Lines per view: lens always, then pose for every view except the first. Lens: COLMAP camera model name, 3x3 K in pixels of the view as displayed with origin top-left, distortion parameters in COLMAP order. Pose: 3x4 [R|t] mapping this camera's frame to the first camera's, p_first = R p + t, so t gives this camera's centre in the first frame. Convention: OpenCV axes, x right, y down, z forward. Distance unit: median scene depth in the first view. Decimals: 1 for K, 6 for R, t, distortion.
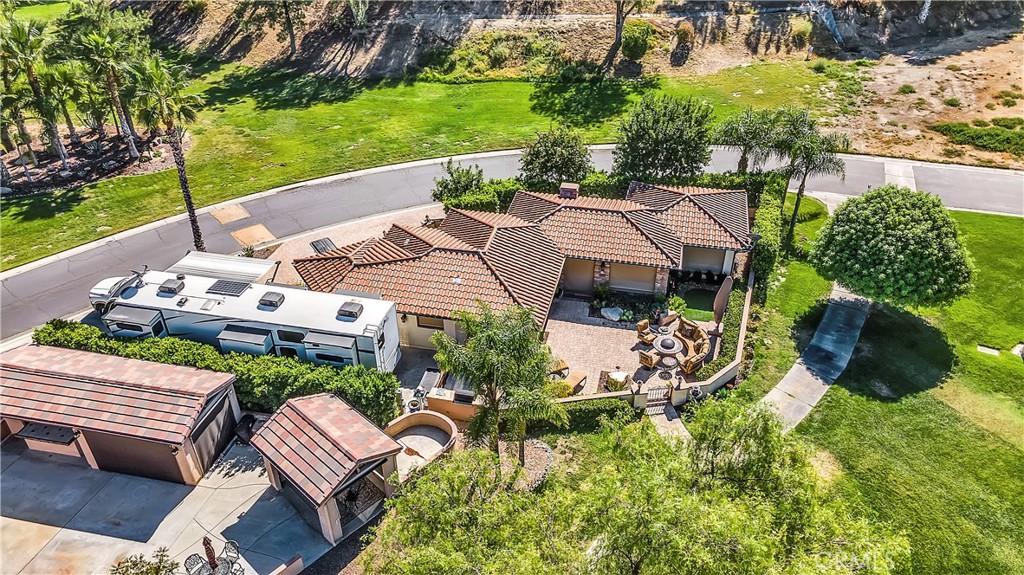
lens RADIAL K [[733.0, 0, 512.0], [0, 733.0, 287.5], [0, 0, 1]] dist [0.036926, -0.000172]
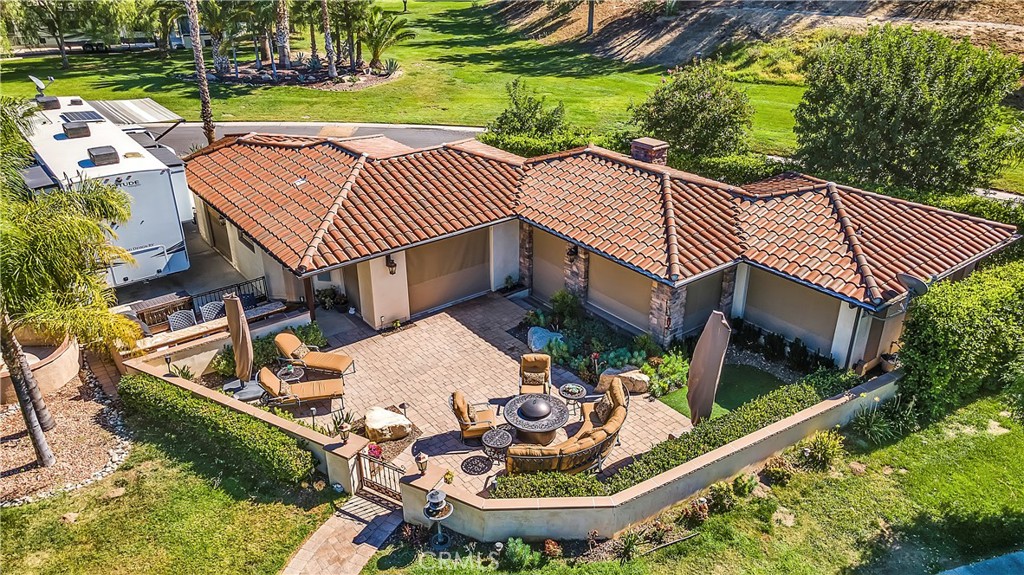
lens RADIAL K [[733.0, 0, 512.0], [0, 733.0, 287.5], [0, 0, 1]] dist [0.036926, -0.000172]
pose [[0.772797, 0.282673, -0.568226, 0.400542], [-0.357636, 0.933603, -0.021956, 0.020422], [0.524291, 0.220186, 0.822580, 0.568143]]
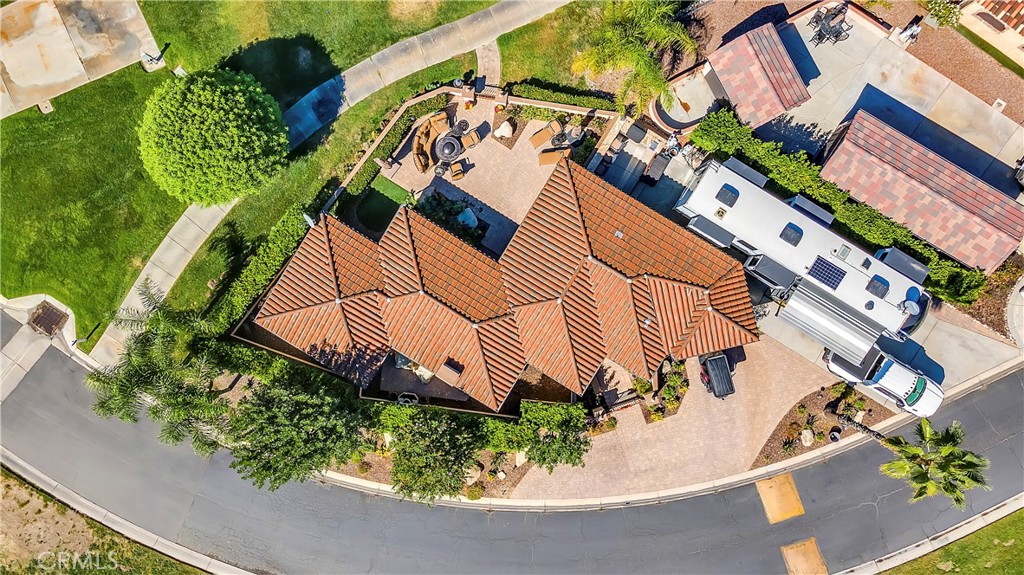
lens RADIAL K [[733.0, 0, 512.0], [0, 733.0, 287.5], [0, 0, 1]] dist [0.036926, -0.000172]
pose [[-0.948751, -0.315964, 0.006277, 0.039848], [0.179918, -0.523700, 0.832687, -0.906654], [-0.259812, 0.791142, 0.553708, 0.481881]]
